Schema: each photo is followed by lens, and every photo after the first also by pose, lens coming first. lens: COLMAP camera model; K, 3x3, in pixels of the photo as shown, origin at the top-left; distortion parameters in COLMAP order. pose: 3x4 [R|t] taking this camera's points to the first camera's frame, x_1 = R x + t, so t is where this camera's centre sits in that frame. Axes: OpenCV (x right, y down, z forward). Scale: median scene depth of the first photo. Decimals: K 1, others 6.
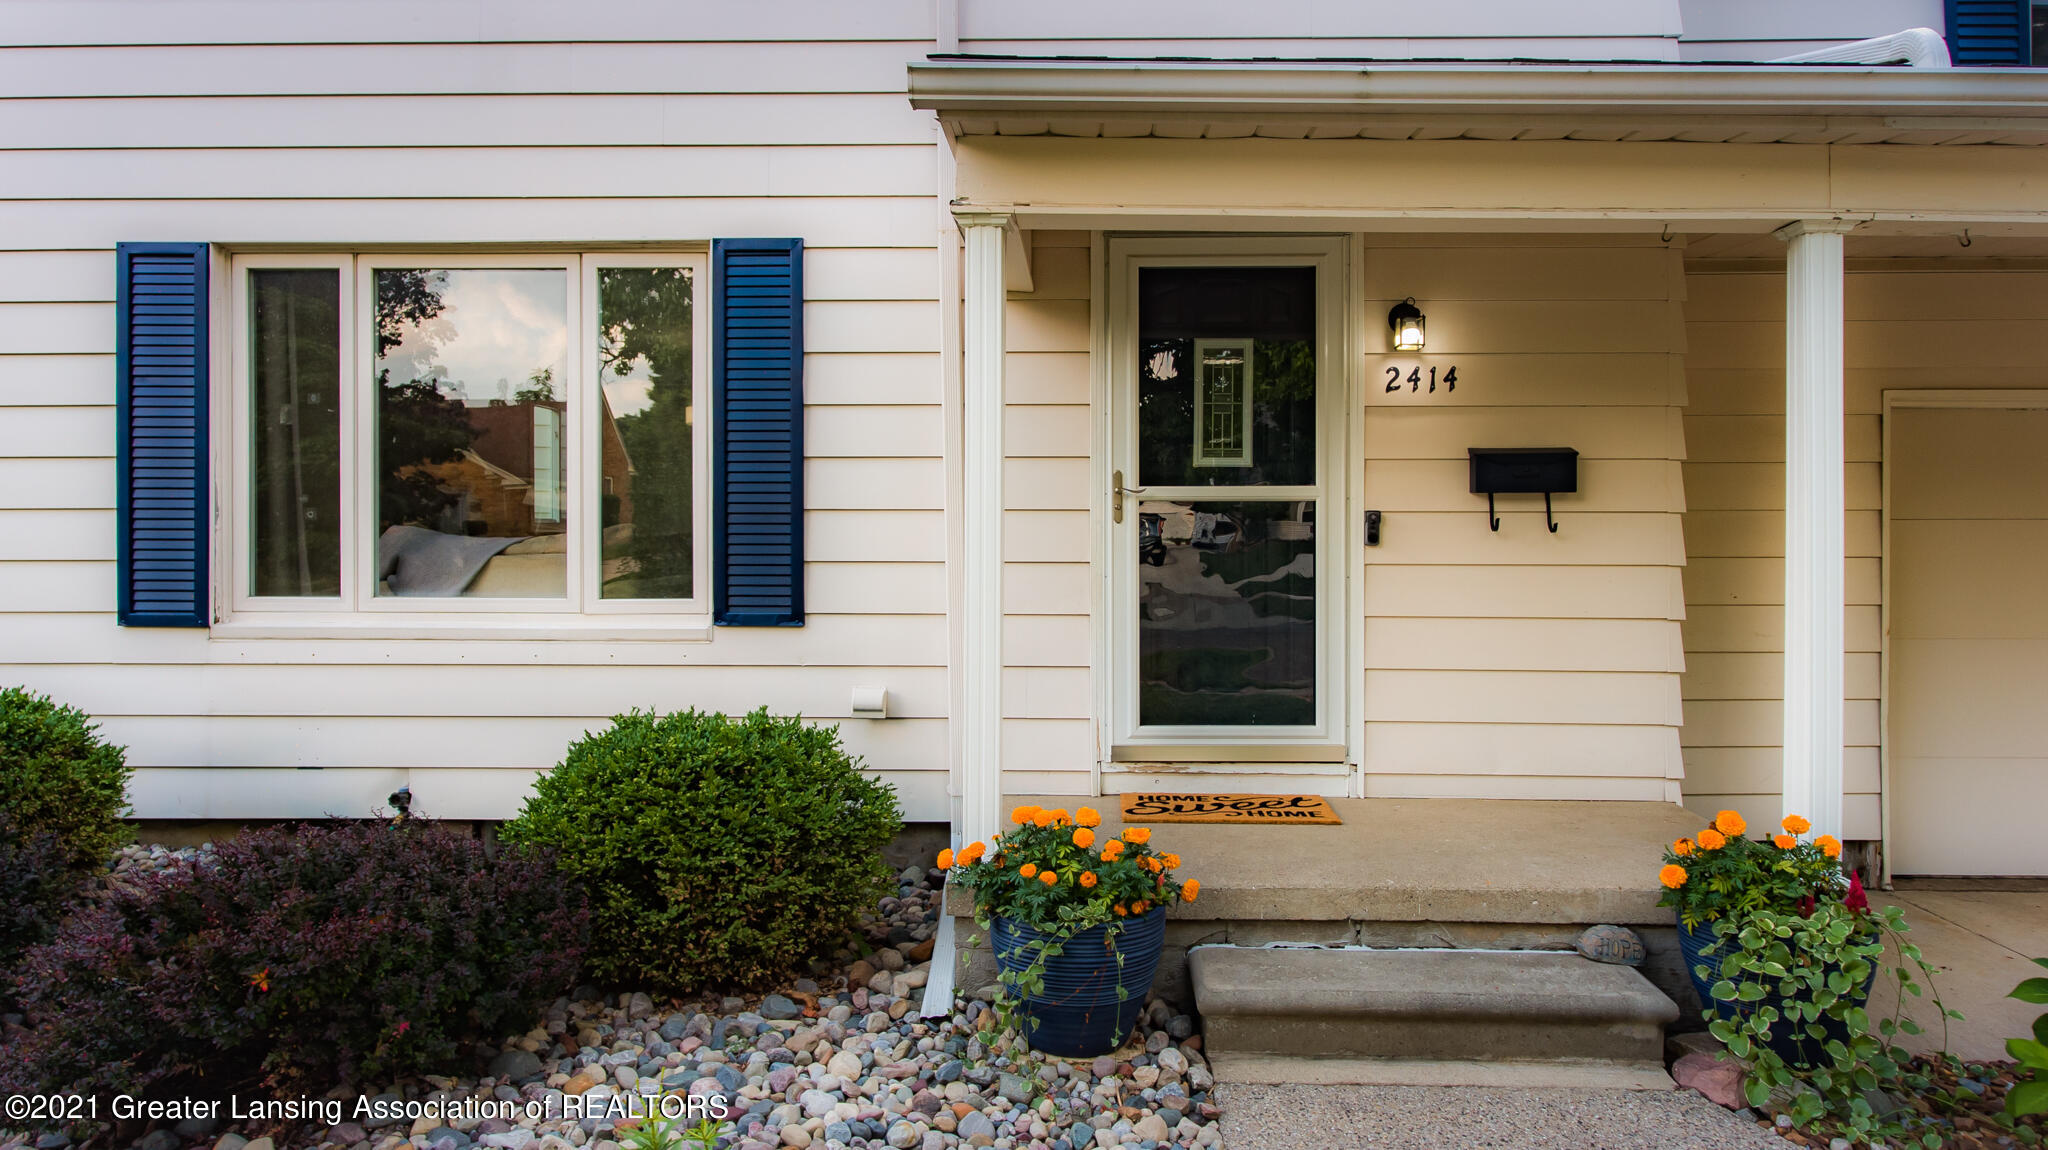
lens RADIAL K [[1217.4, 0, 1060.6], [0, 1217.4, 570.1], [0, 0, 1]] dist [0.005385, 0.001673]
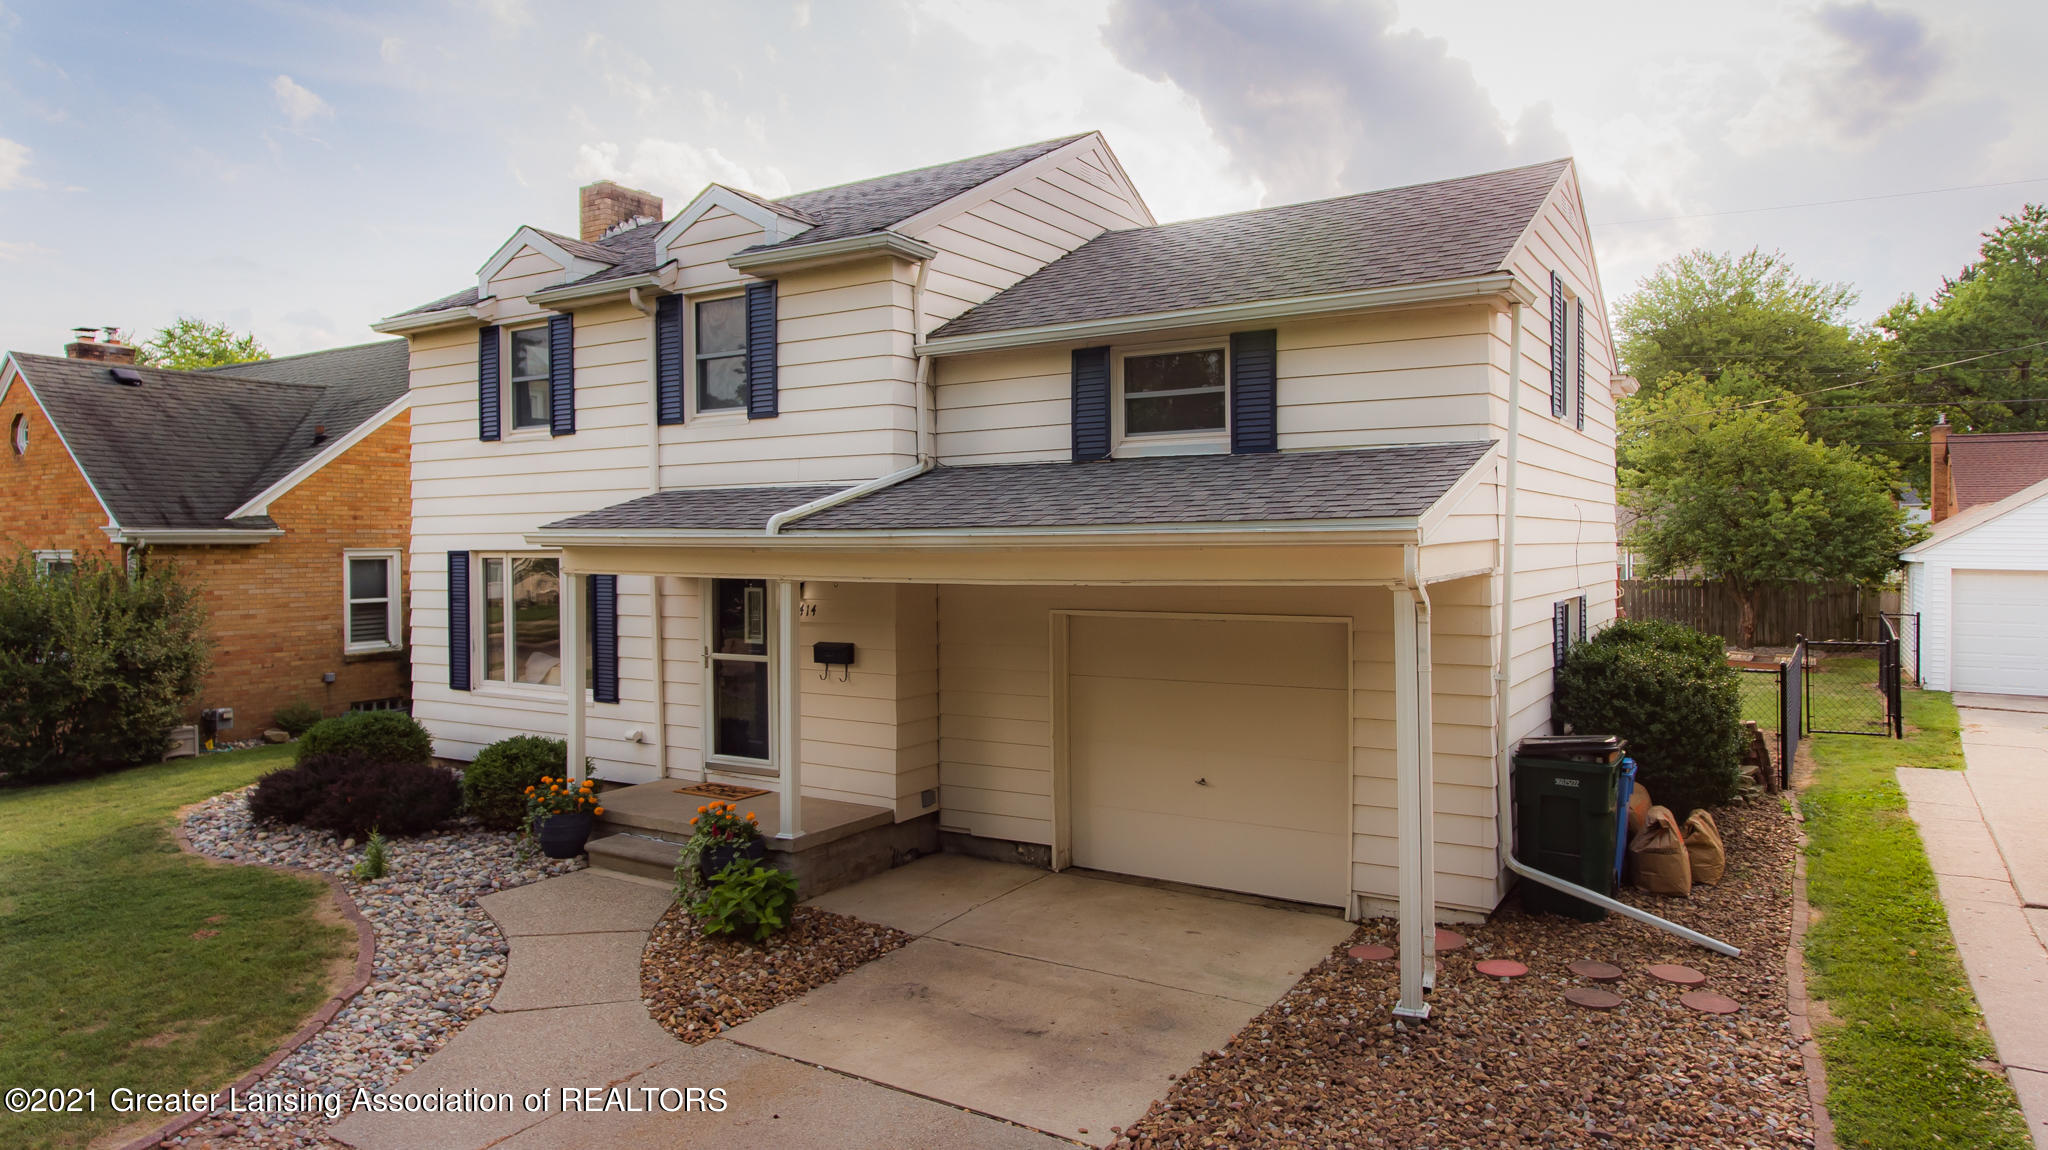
lens RADIAL K [[1217.4, 0, 1060.6], [0, 1217.4, 570.1], [0, 0, 1]] dist [0.005385, 0.001673]
pose [[0.874603, 0.003410, -0.484828, 1.788013], [-0.008677, 0.999925, -0.008621, -0.213418], [0.484762, 0.011747, 0.874567, -0.738192]]
